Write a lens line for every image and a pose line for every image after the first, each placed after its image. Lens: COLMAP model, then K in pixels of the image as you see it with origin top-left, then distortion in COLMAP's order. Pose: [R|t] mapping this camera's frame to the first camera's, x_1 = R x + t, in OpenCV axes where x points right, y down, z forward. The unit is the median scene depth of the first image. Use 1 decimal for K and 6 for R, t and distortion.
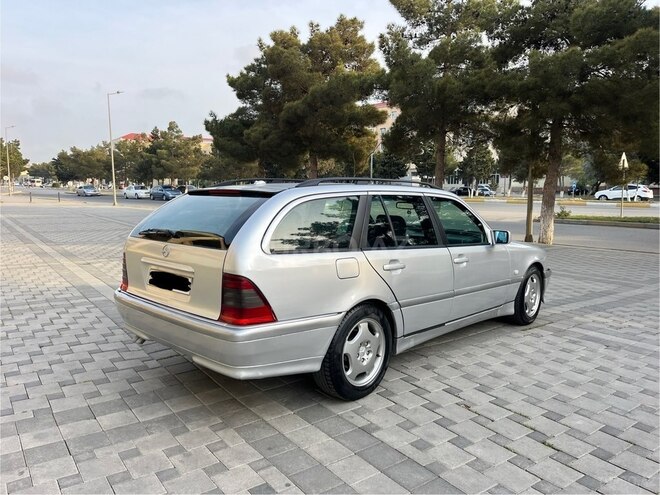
lens RADIAL K [[498.2, 0, 326.4], [0, 498.2, 244.5], [0, 0, 1]] dist [0.079070, -0.103455]
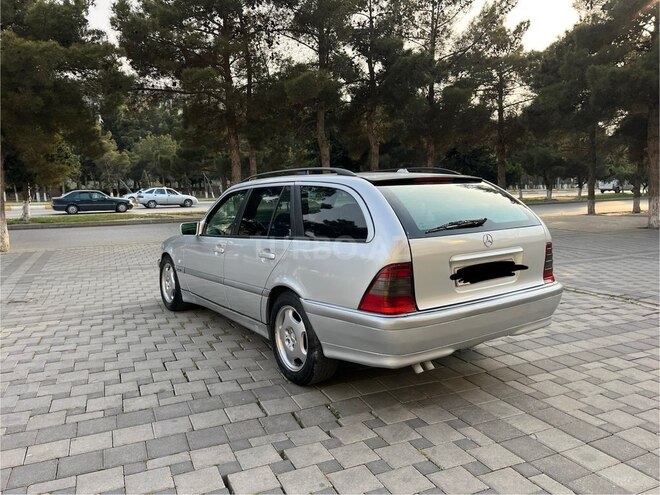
lens RADIAL K [[498.2, 0, 330.8], [0, 498.2, 249.7], [0, 0, 1]] dist [0.079070, -0.103455]
pose [[0.208982, -0.134530, 0.968622, -0.952742], [0.132416, 0.985263, 0.108272, -0.081290], [-0.968913, 0.105634, 0.223716, 0.786546]]
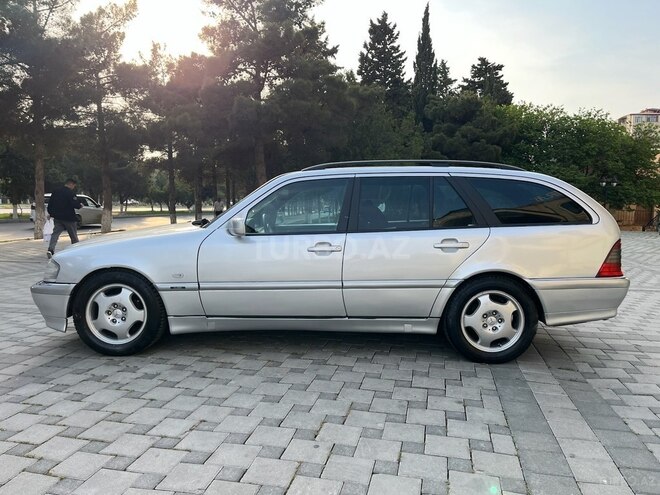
lens RADIAL K [[498.2, 0, 327.6], [0, 498.2, 252.1], [0, 0, 1]] dist [0.079070, -0.103455]
pose [[-0.657739, -0.093203, 0.747457, -0.651973], [0.062268, 0.982191, 0.177267, -0.143903], [-0.750668, 0.163138, -0.640222, 1.758459]]
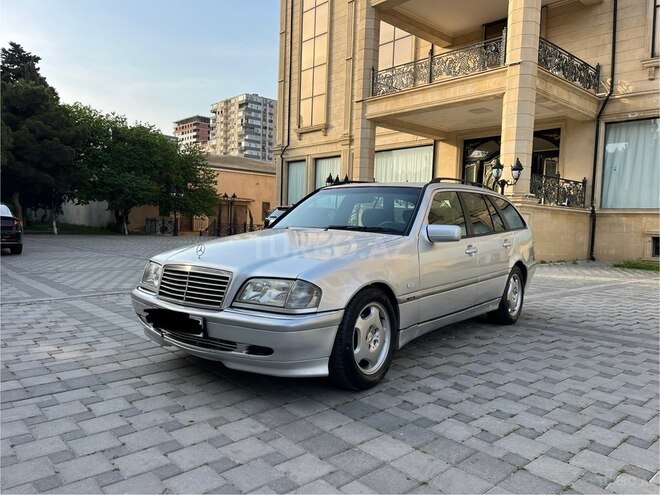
lens RADIAL K [[498.2, 0, 335.9], [0, 498.2, 249.1], [0, 0, 1]] dist [0.079070, -0.103455]
pose [[-0.993406, -0.035766, -0.108928, 0.349536], [-0.053293, 0.985266, 0.162515, -0.153161], [0.101510, 0.167249, -0.980675, 2.181311]]
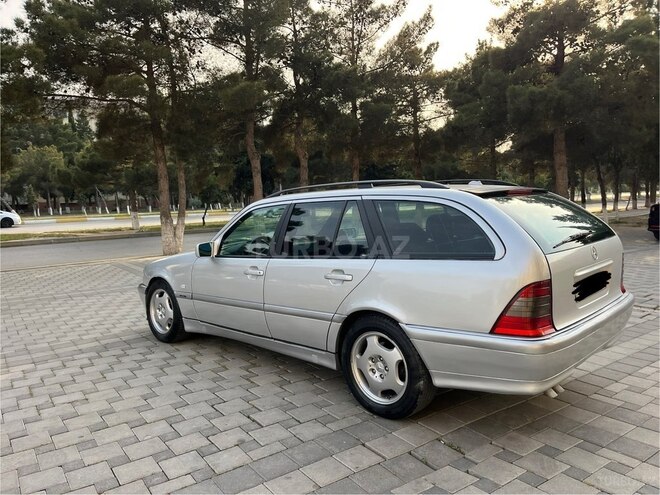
lens RADIAL K [[498.2, 0, 327.3], [0, 498.2, 248.6], [0, 0, 1]] dist [0.079070, -0.103455]
pose [[0.012173, -0.111552, 0.993684, -0.914315], [0.145236, 0.983417, 0.108620, -0.122659], [-0.989322, 0.142996, 0.028173, 1.066318]]
